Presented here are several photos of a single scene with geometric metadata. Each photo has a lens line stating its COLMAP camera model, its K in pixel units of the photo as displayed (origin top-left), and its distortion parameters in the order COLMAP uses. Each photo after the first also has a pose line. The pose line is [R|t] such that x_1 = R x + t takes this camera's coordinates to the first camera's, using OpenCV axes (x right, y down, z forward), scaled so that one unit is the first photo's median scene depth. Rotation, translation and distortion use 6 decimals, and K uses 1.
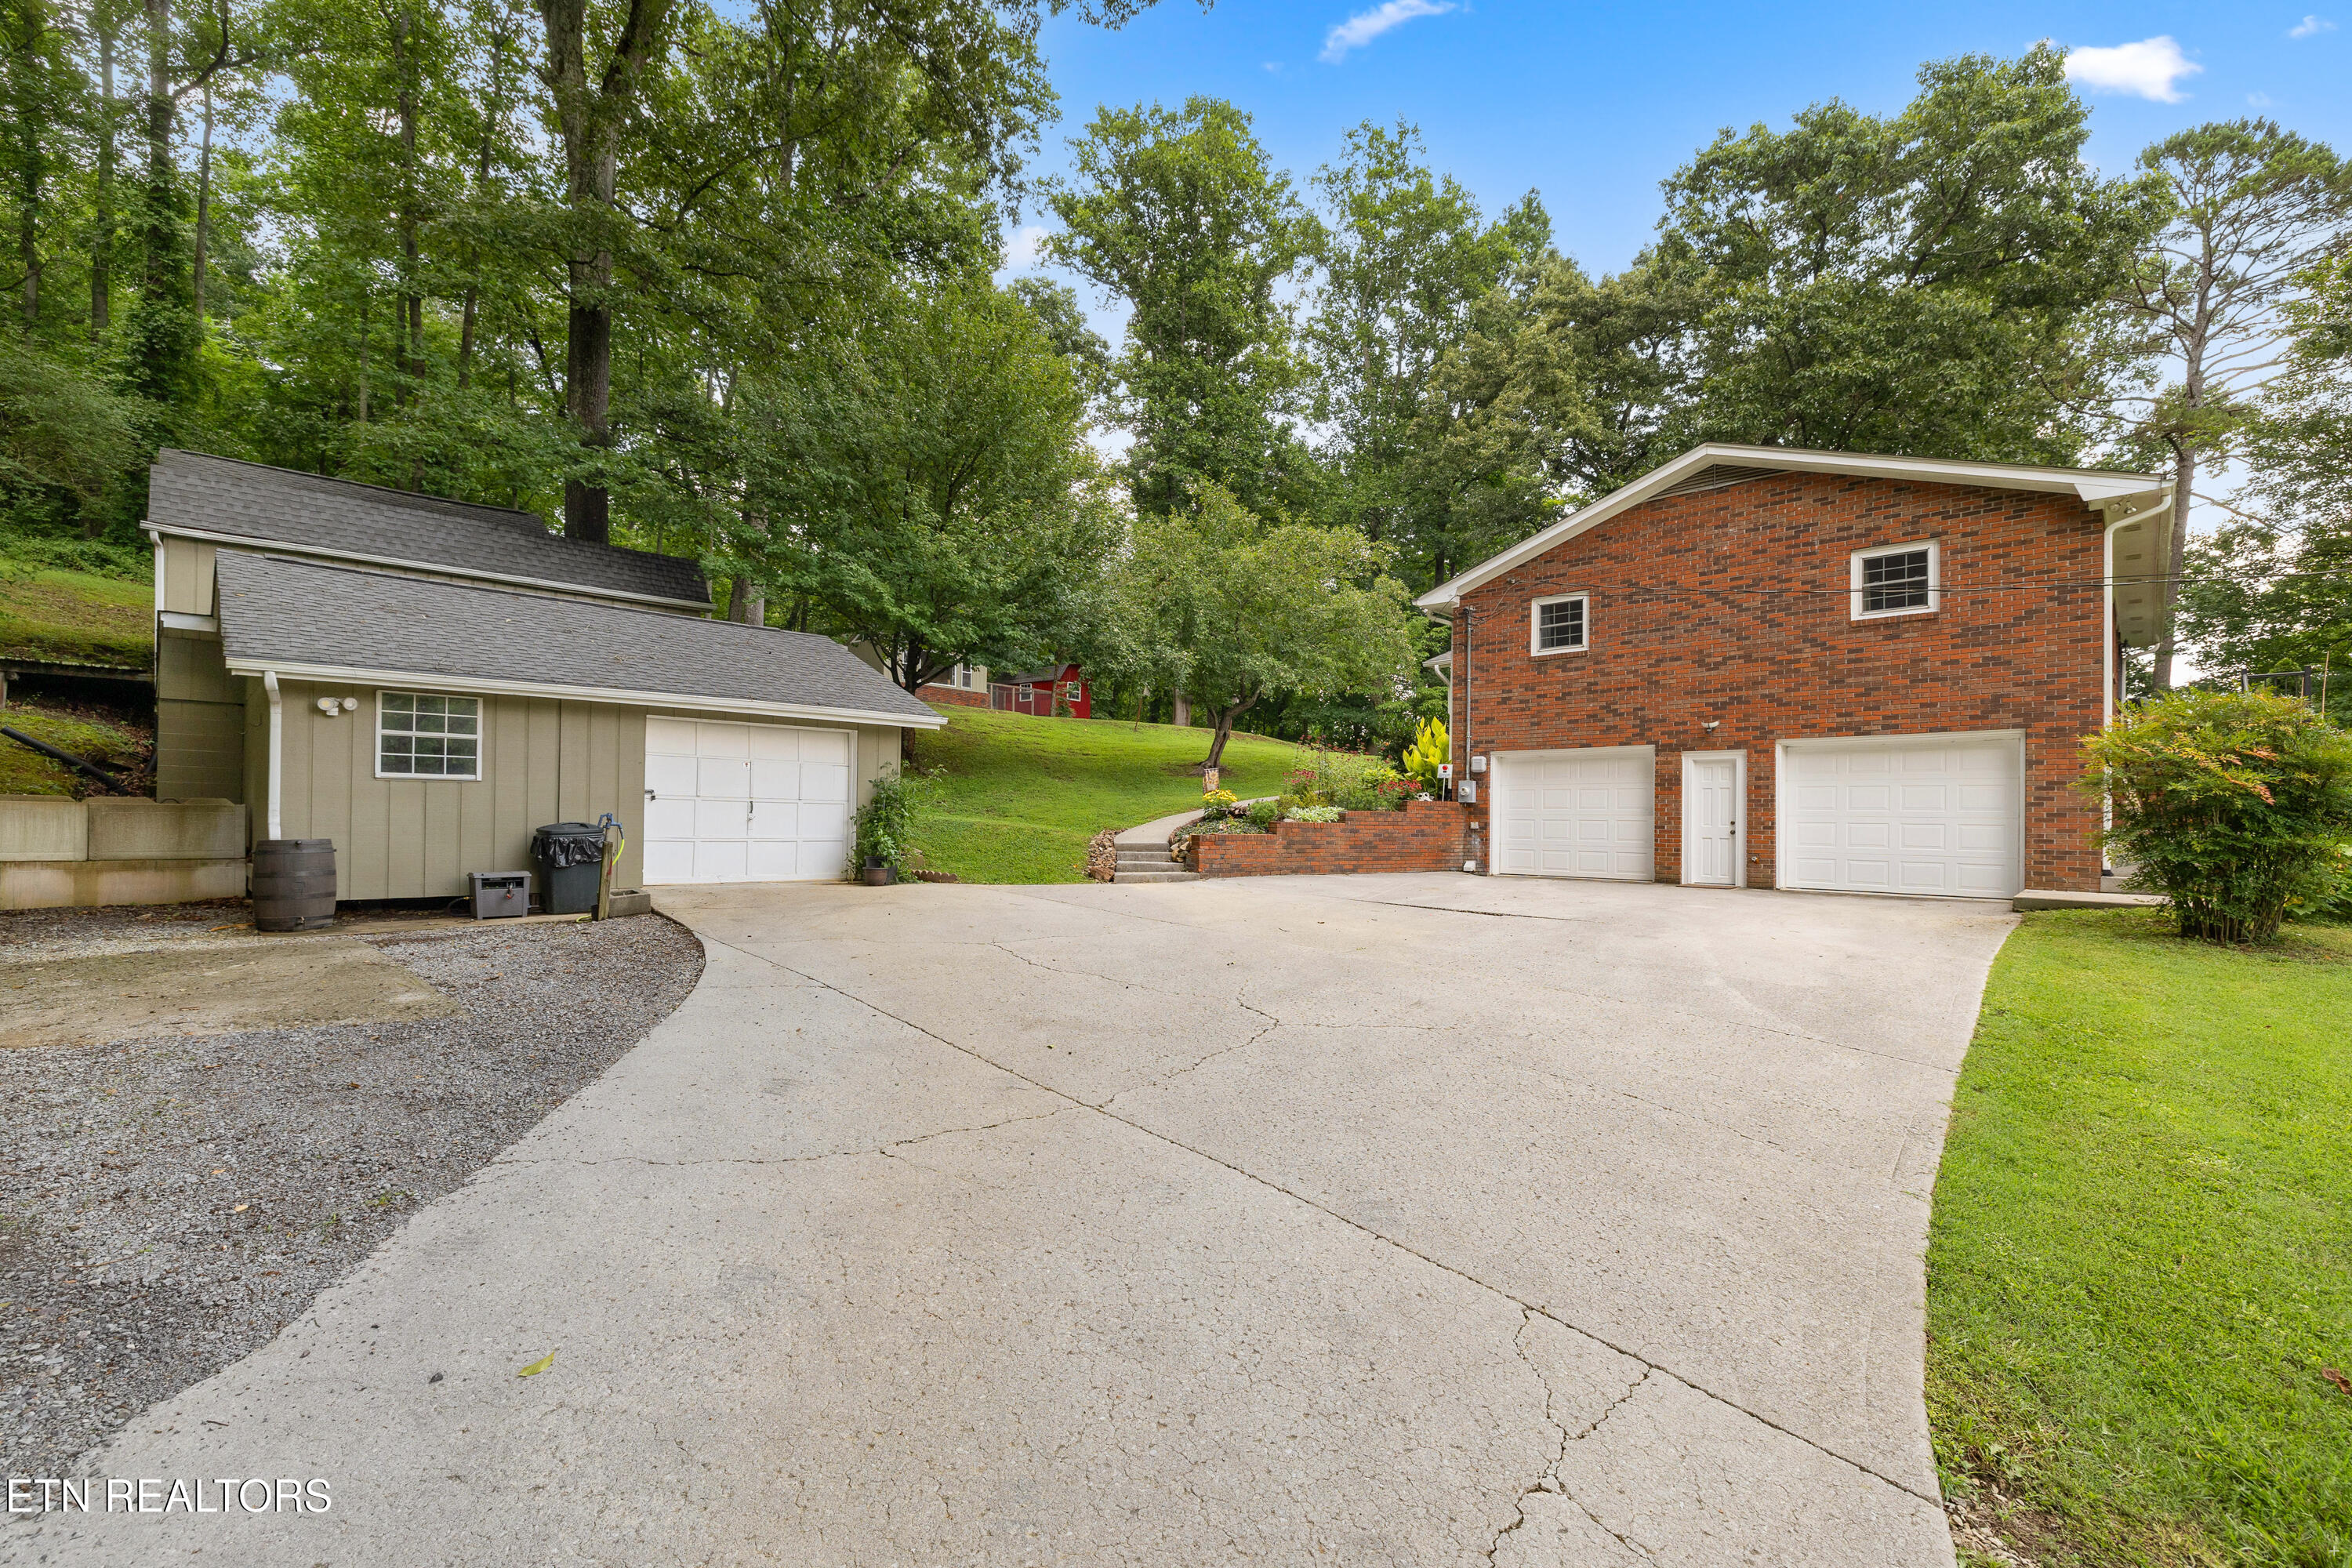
lens RADIAL K [[991.6, 0, 1177.4], [0, 991.6, 787.0], [0, 0, 1]] dist [0.001070, 0.000101]
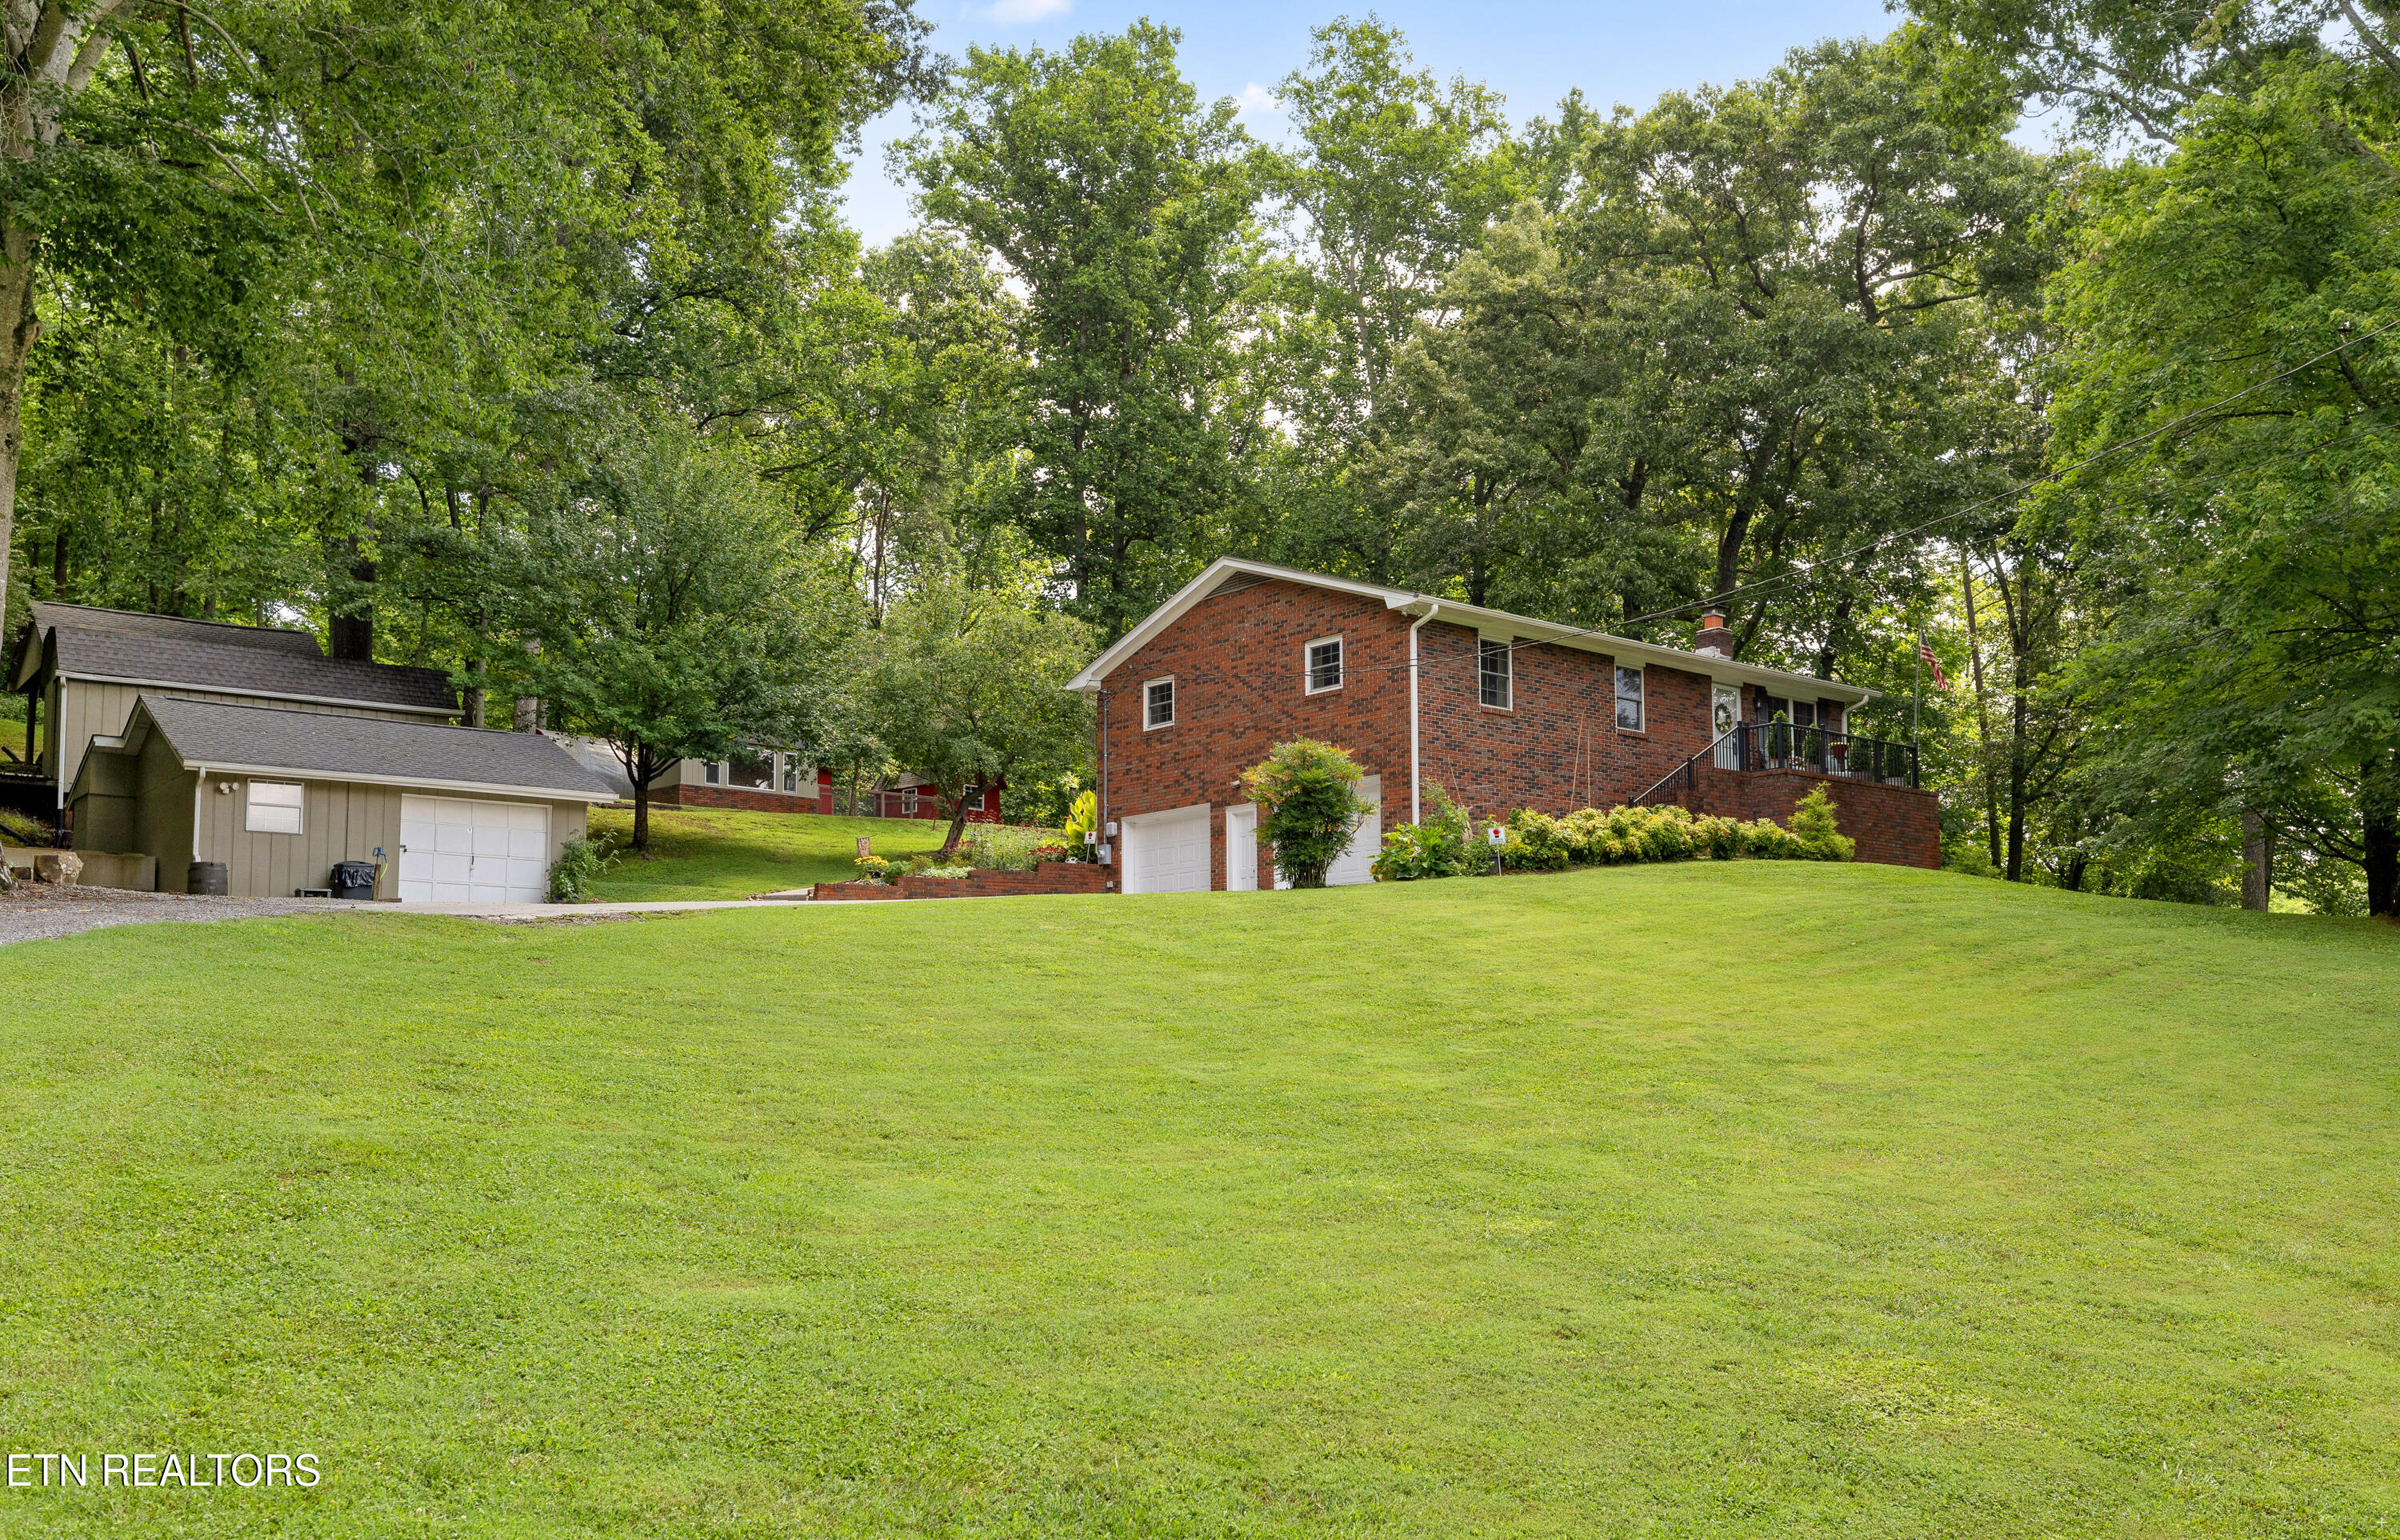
lens RADIAL K [[2054.7, 0, 1199.3], [0, 2054.7, 776.9], [0, 0, 1]] dist [0.049946, -0.007048]
pose [[0.992510, -0.032466, -0.117772, 0.709672], [0.018405, 0.992775, -0.118572, 0.204474], [0.120771, 0.115516, 0.985936, -1.338476]]
